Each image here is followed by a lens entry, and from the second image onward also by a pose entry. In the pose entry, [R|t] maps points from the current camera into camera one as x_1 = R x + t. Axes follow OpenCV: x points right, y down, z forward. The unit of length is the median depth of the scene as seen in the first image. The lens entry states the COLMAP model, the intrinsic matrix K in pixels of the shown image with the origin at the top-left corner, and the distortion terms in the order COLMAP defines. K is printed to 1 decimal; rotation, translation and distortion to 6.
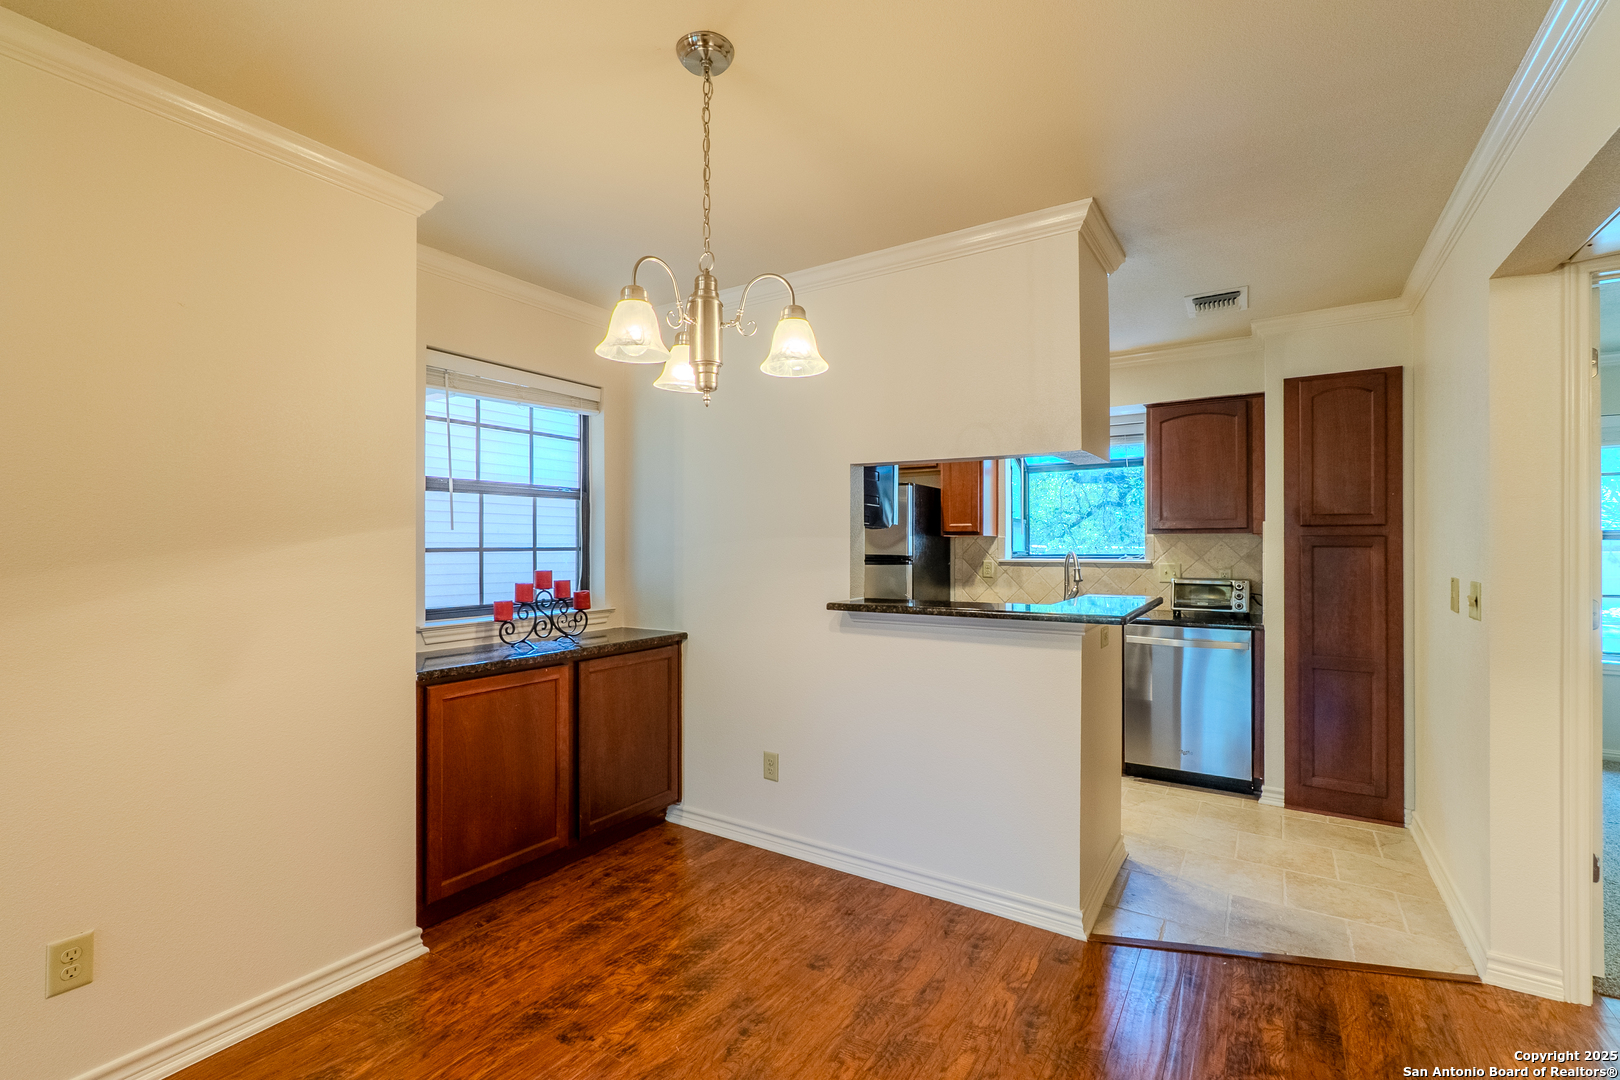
lens RADIAL K [[731.0, 0, 799.3], [0, 731.0, 543.3], [0, 0, 1]] dist [-0.005242, 0.000970]
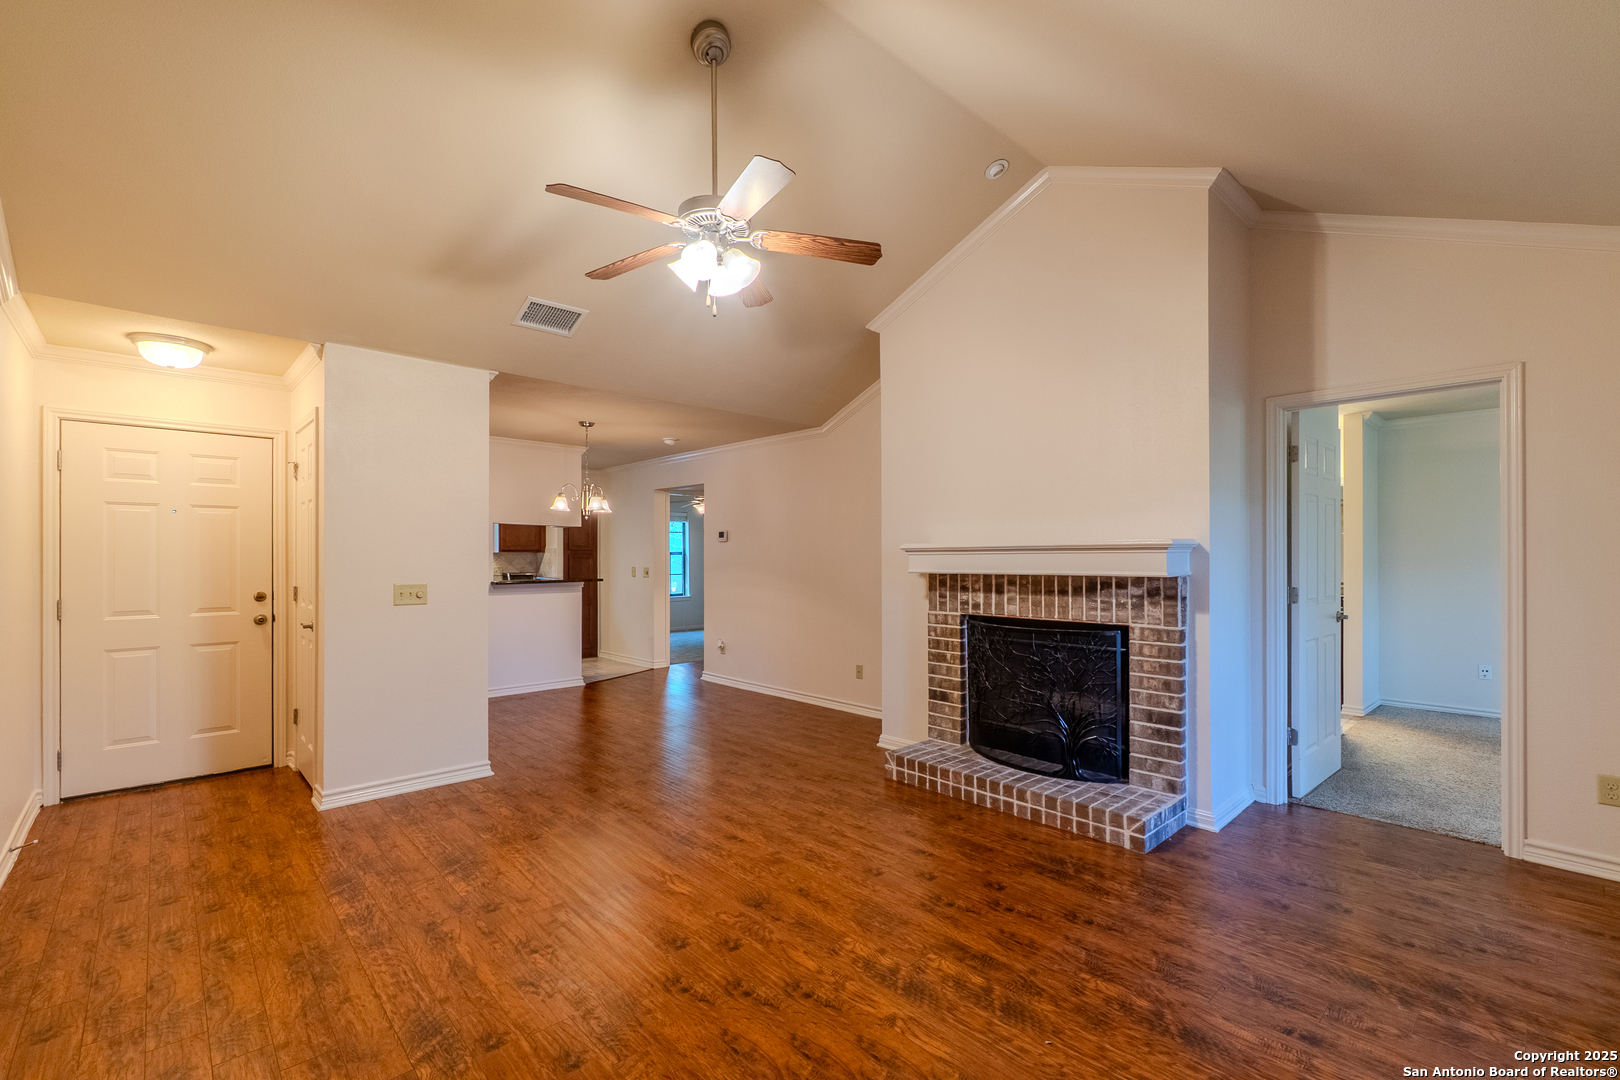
lens RADIAL K [[731.0, 0, 808.4], [0, 731.0, 543.0], [0, 0, 1]] dist [-0.005242, 0.000970]
pose [[0.247800, 0.016134, 0.968677, -2.009876], [0.000872, 0.999857, -0.016876, -0.005226], [-0.968811, 0.005027, 0.247751, -0.576624]]
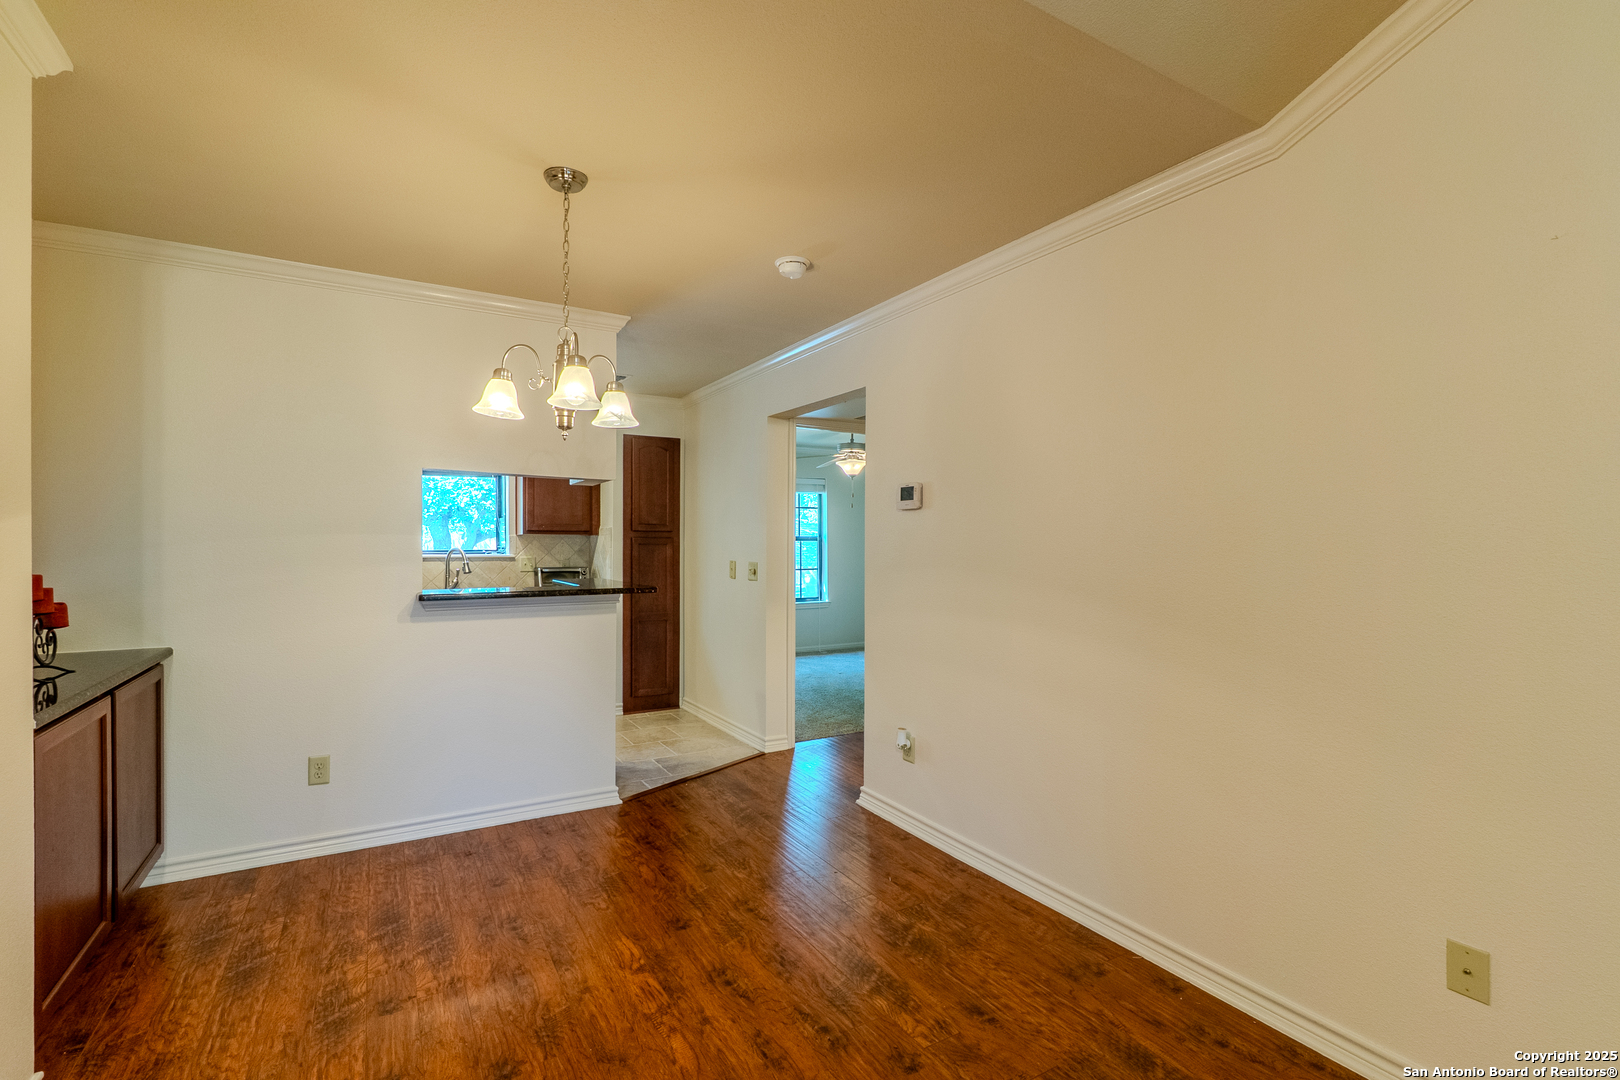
lens RADIAL K [[731.0, 0, 798.0], [0, 731.0, 538.2], [0, 0, 1]] dist [-0.005242, 0.000970]
pose [[0.432016, 0.007850, 0.901832, -0.714937], [-0.005748, 0.999966, -0.005951, -0.001198], [-0.901848, -0.002613, 0.432047, 0.008828]]
